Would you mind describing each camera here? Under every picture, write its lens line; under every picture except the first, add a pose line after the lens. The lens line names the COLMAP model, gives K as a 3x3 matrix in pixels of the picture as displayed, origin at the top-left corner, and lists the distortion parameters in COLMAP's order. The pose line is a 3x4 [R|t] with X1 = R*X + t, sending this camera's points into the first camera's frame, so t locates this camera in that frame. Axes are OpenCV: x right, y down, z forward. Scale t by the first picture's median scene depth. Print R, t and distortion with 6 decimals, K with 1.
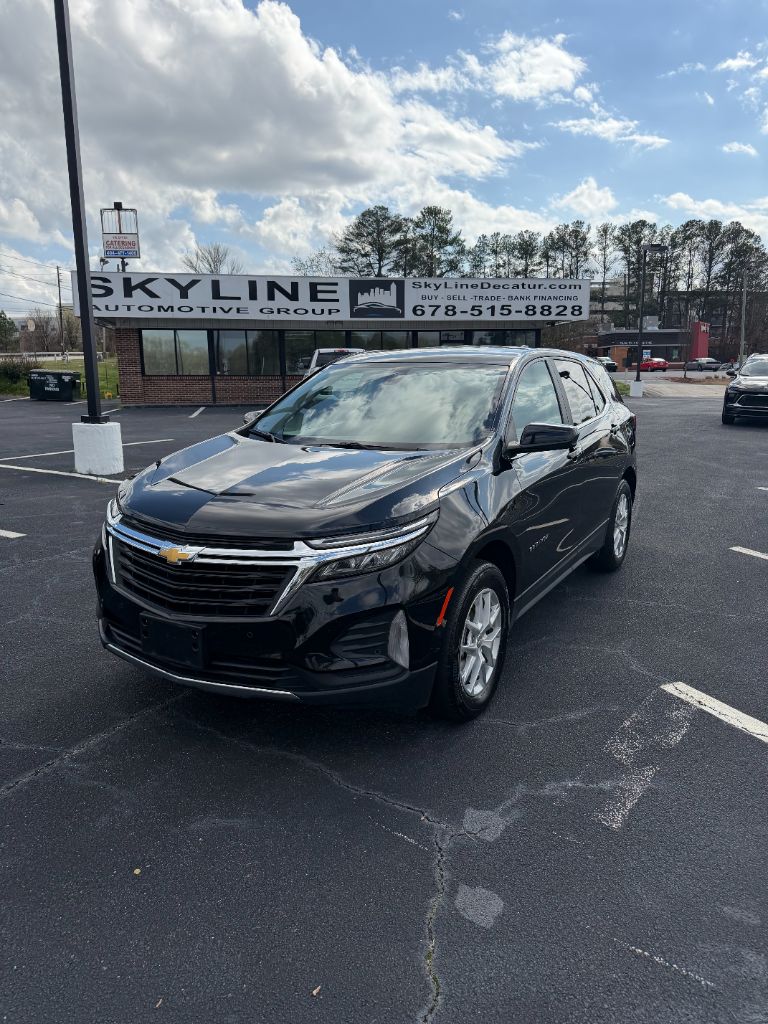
lens RADIAL K [[748.1, 0, 370.0], [0, 748.1, 539.7], [0, 0, 1]] dist [-0.002891, -0.012967]
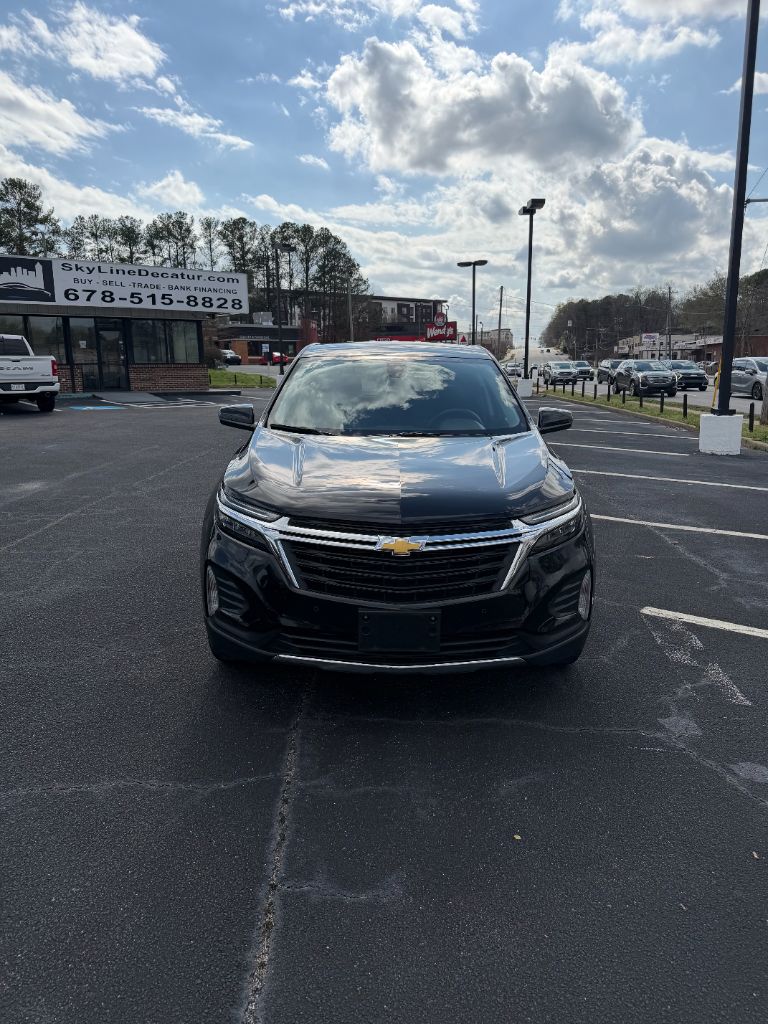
lens RADIAL K [[748.1, 0, 370.0], [0, 748.1, 539.7], [0, 0, 1]] dist [-0.002891, -0.012967]
pose [[0.858261, -0.108459, 0.501622, -0.051502], [0.102323, 0.993953, 0.039838, -0.002123], [-0.502909, 0.017136, 0.864169, 0.009476]]
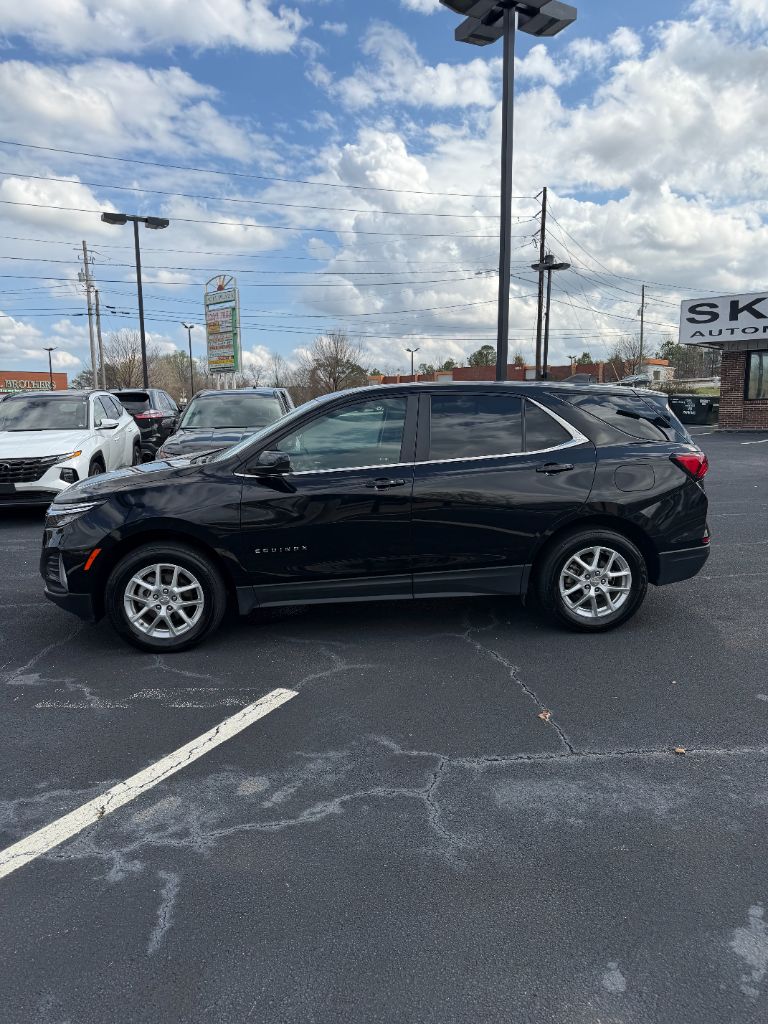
lens RADIAL K [[740.1, 0, 386.1], [0, 740.1, 554.6], [0, 0, 1]] dist [-0.006203, -0.028661]
pose [[0.565194, 0.156929, -0.809894, 0.107634], [-0.160929, 0.983853, 0.078330, -0.009189], [0.809109, 0.086063, 0.581322, 0.037073]]
